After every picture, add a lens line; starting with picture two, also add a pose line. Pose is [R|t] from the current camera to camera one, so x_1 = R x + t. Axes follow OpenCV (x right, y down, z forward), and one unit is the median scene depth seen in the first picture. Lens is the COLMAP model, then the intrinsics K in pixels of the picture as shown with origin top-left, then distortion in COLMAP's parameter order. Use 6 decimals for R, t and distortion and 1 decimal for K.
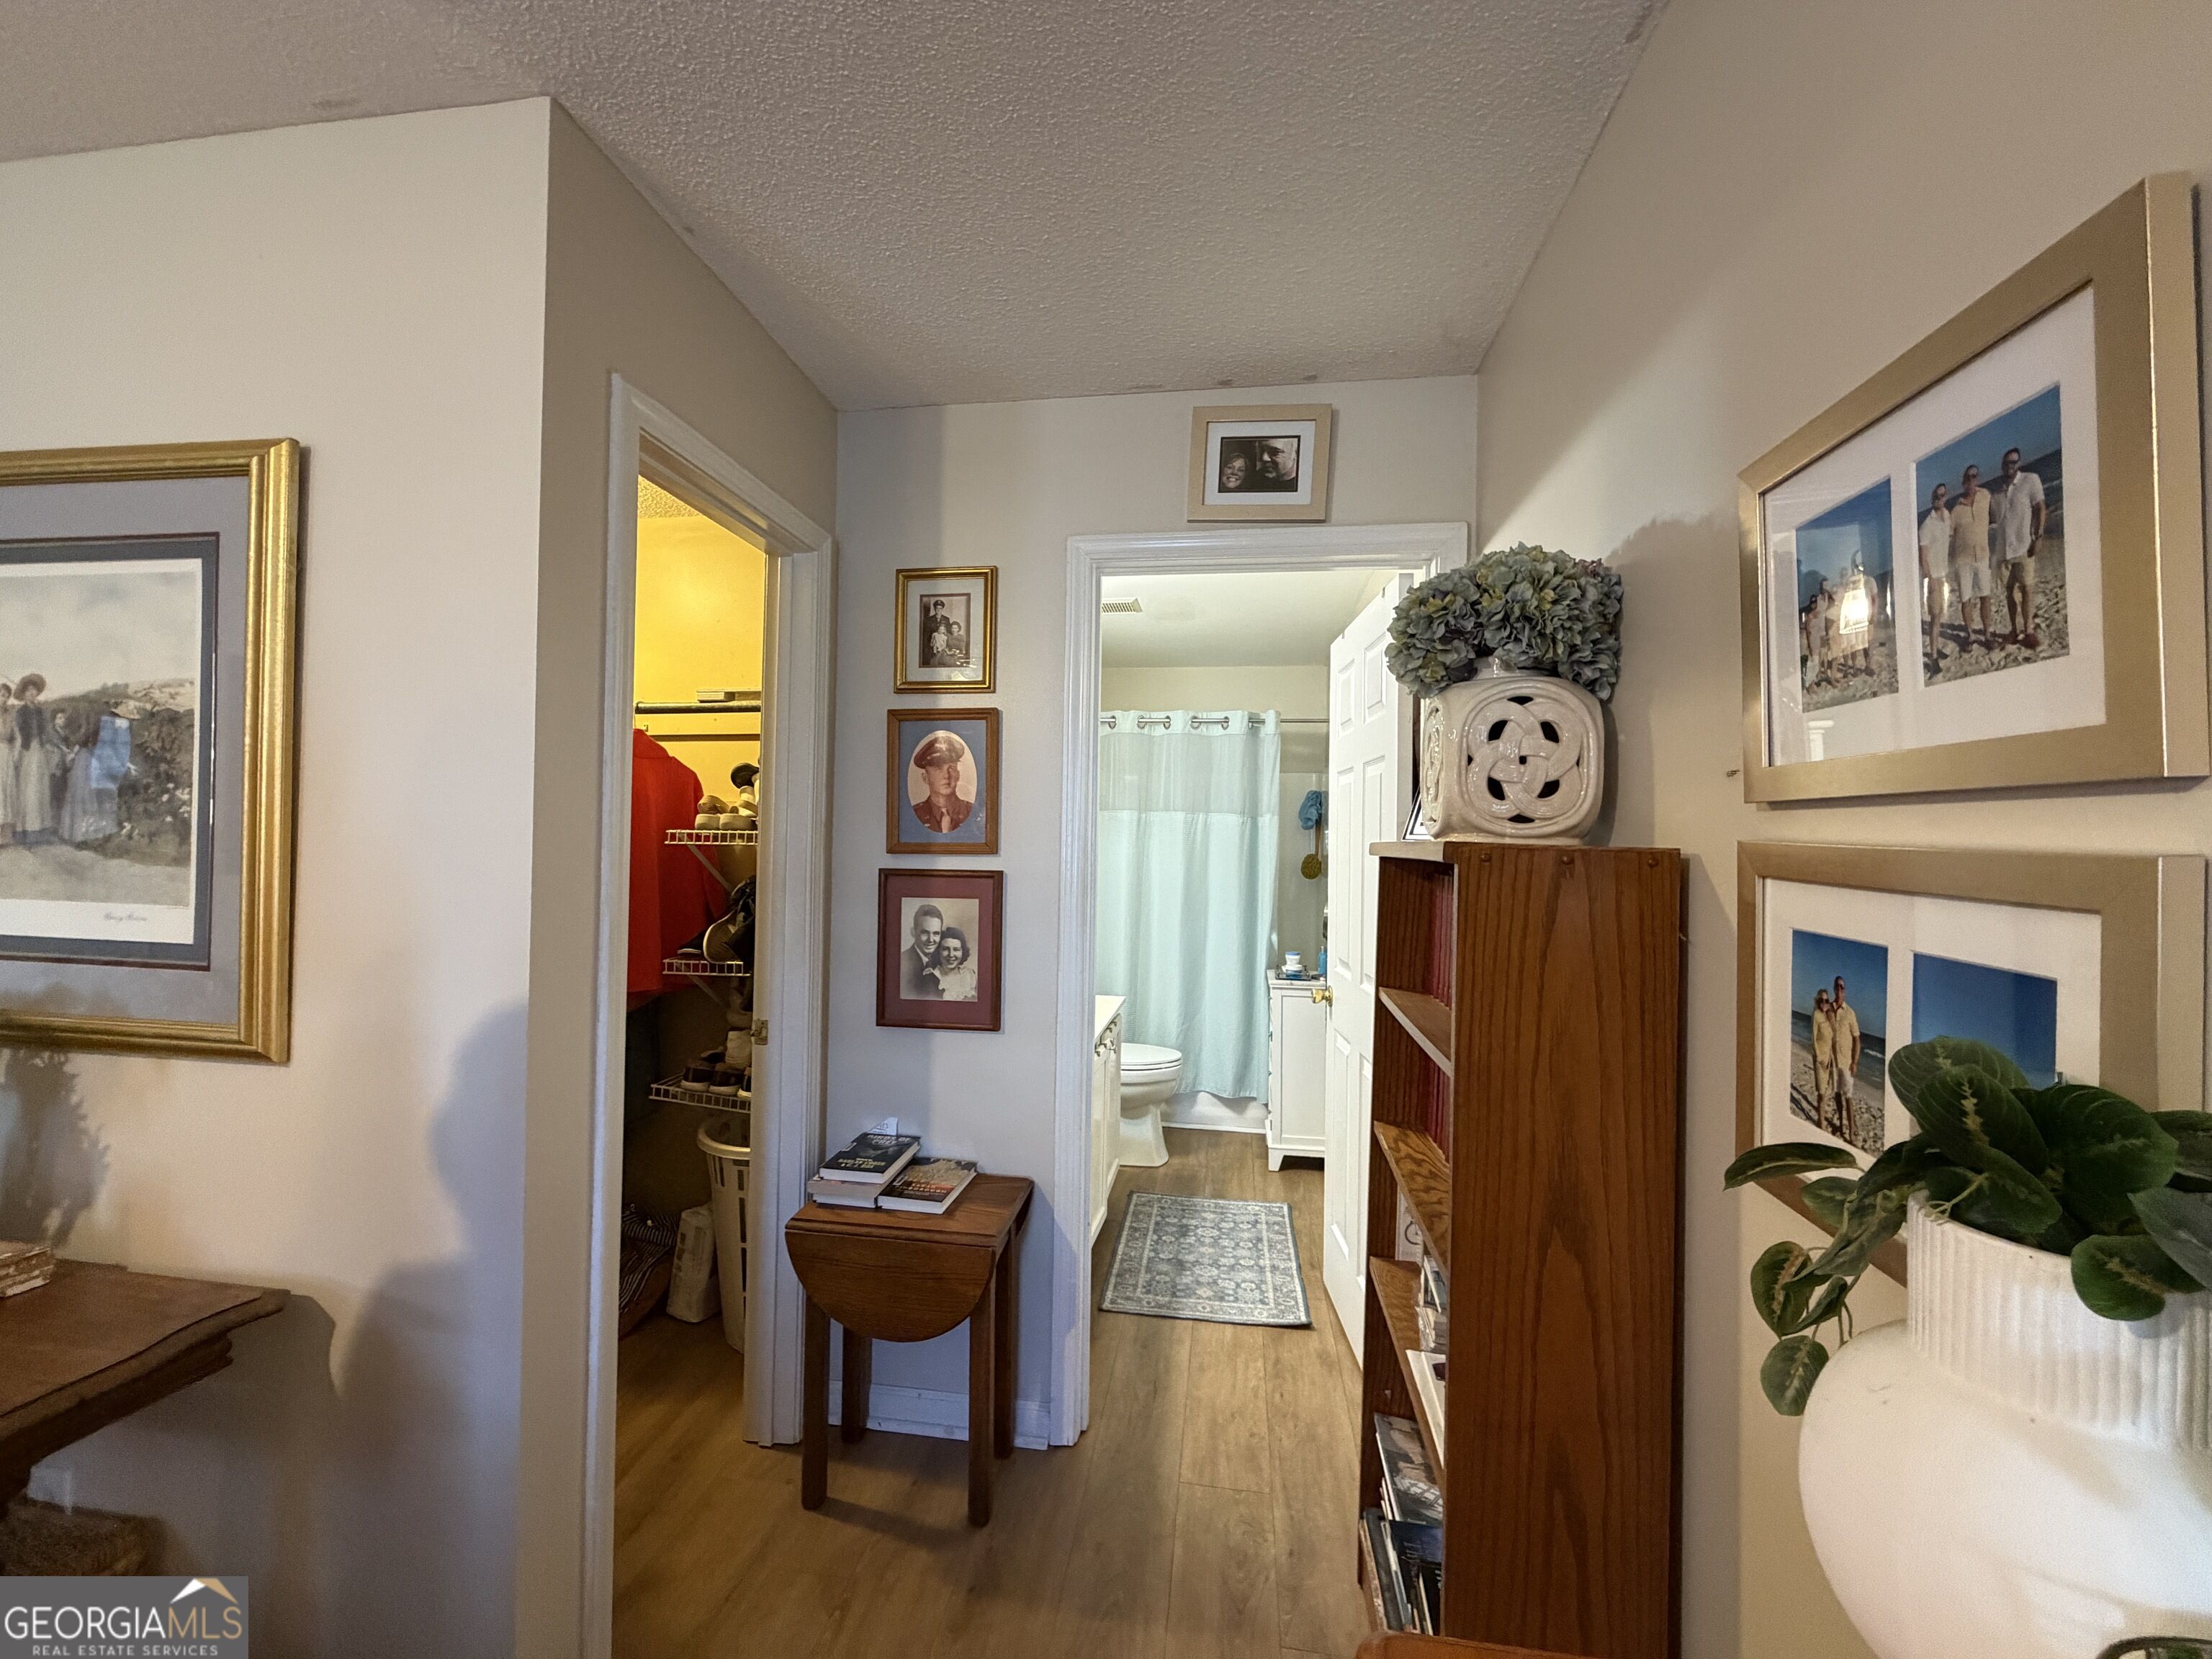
lens RADIAL K [[885.2, 0, 1105.8], [0, 885.2, 834.7], [0, 0, 1]] dist [0.001457, -0.000061]
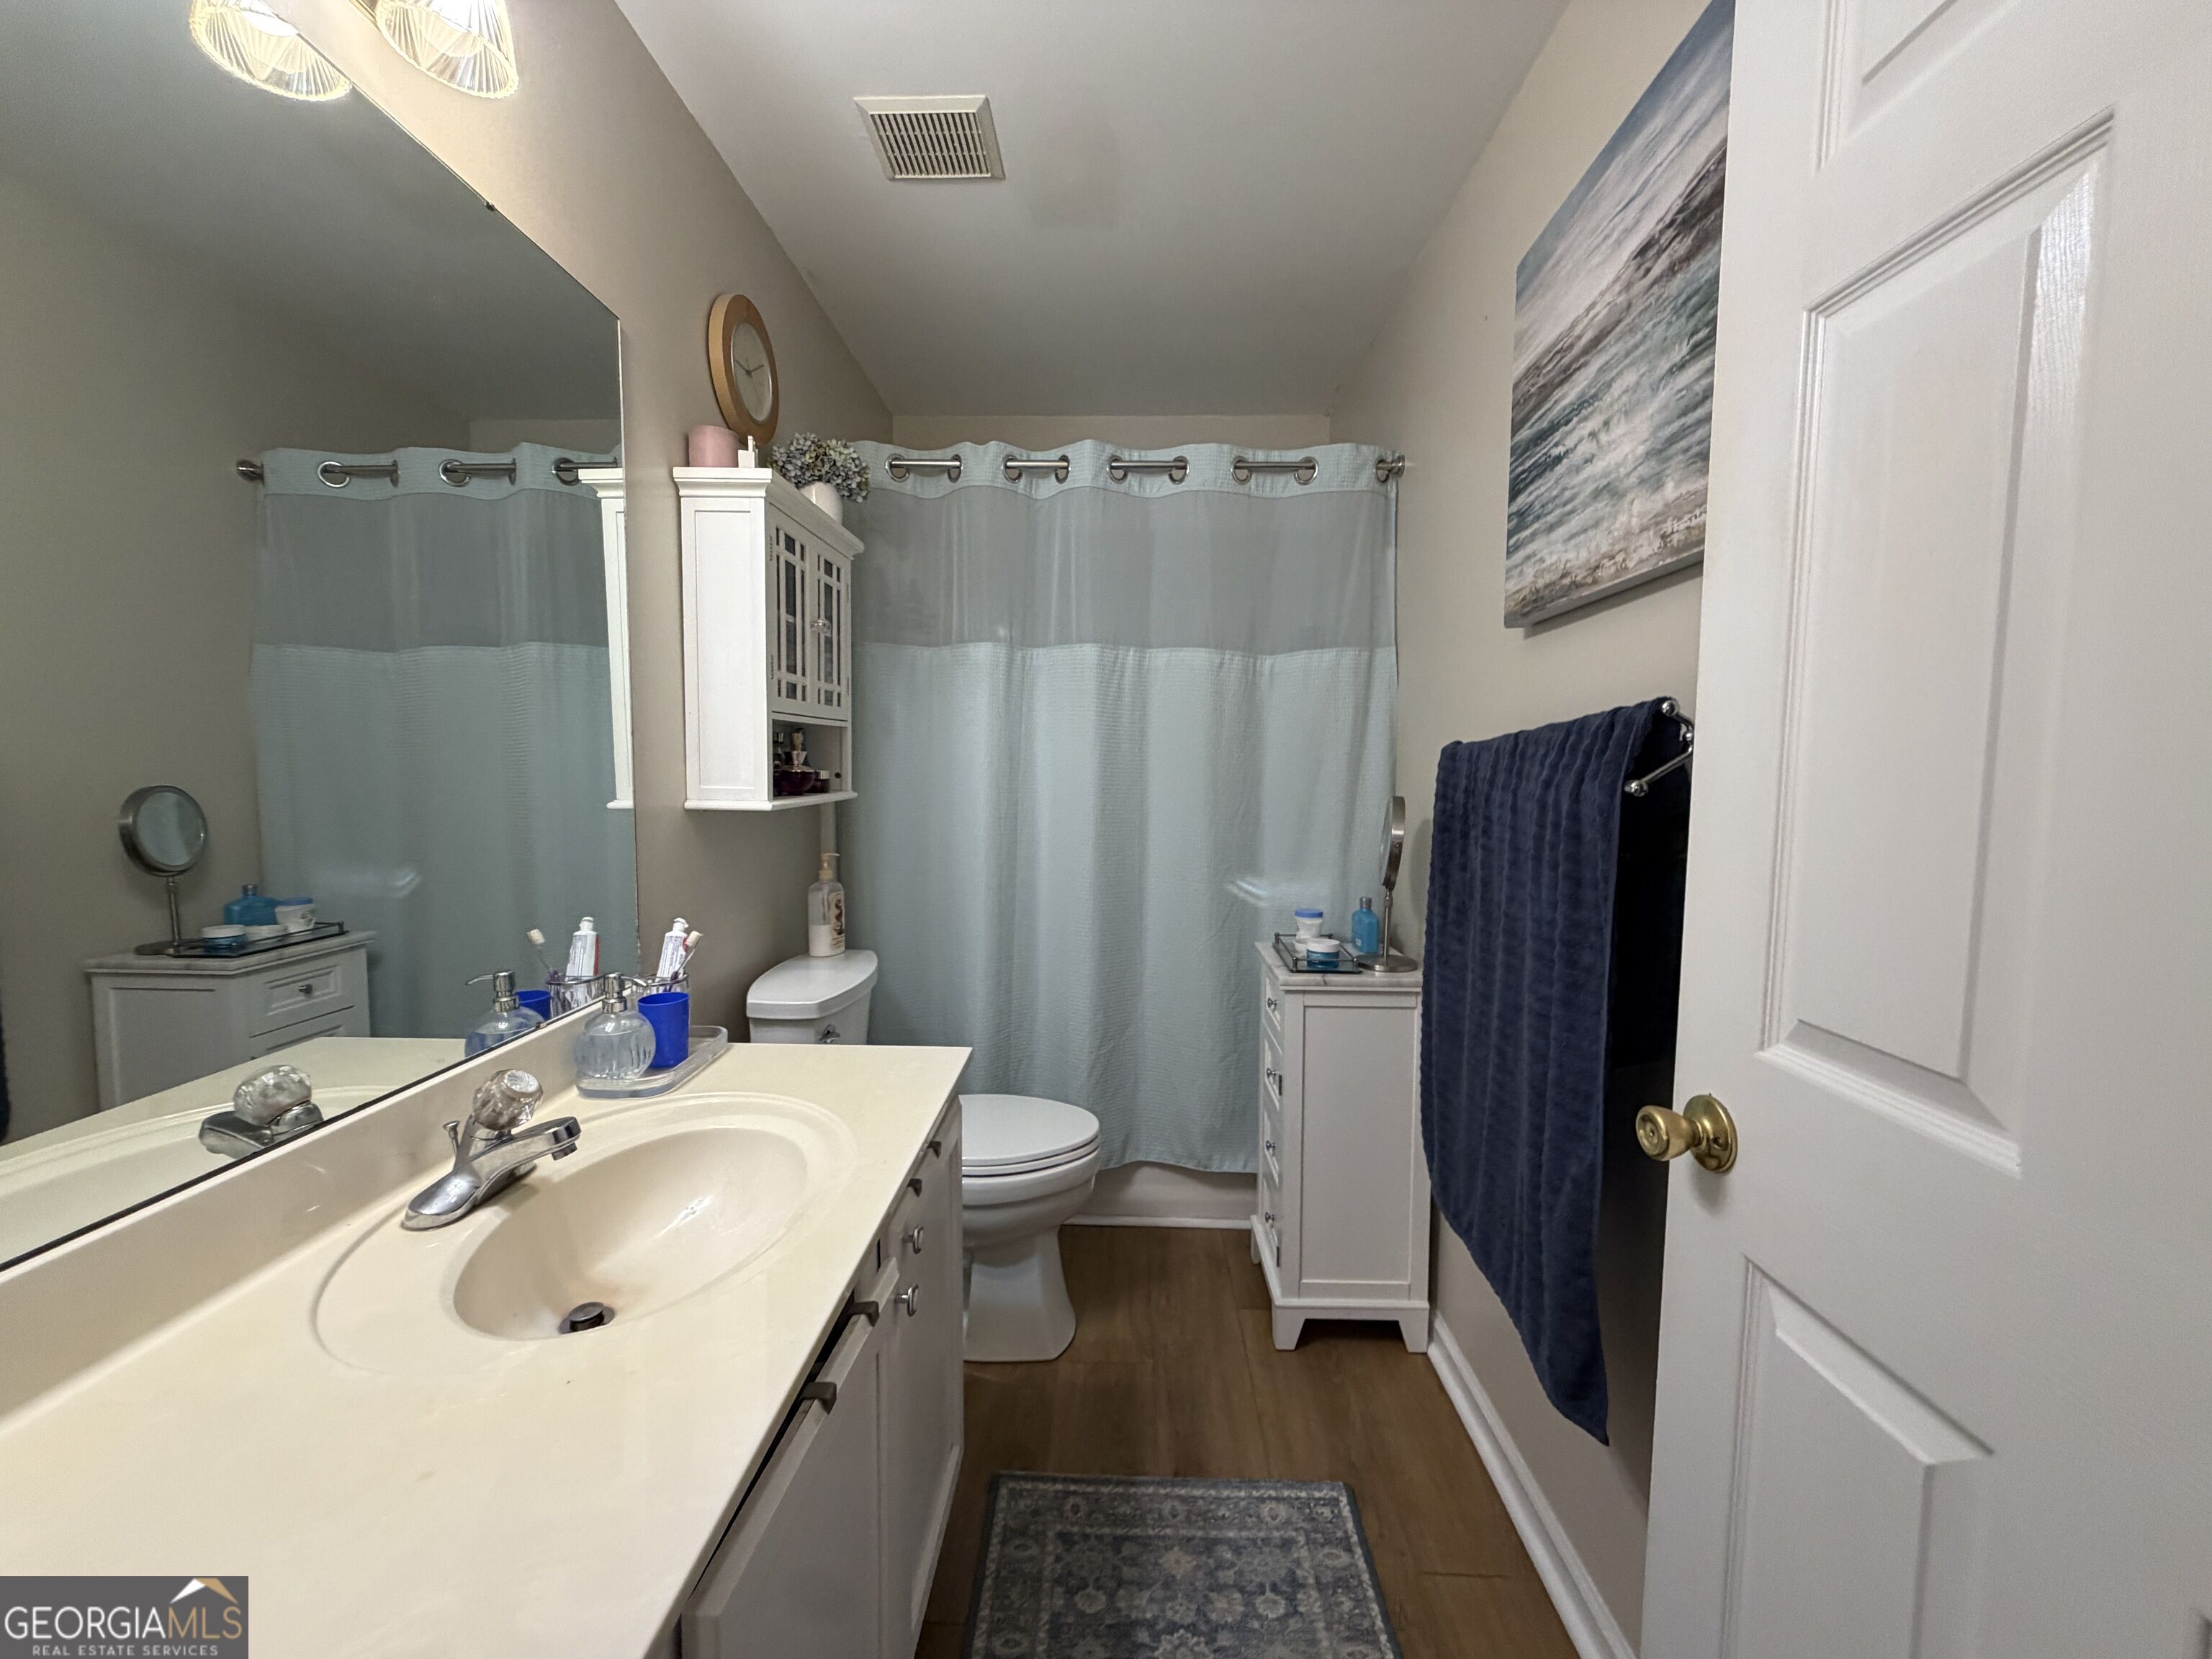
lens RADIAL K [[885.2, 0, 1108.6], [0, 885.2, 830.0], [0, 0, 1]] dist [0.001457, -0.000061]
pose [[0.992443, -0.017575, 0.121440, 0.031120], [0.007226, 0.996343, 0.085139, 0.038341], [-0.122493, -0.083618, 0.988941, 0.493589]]
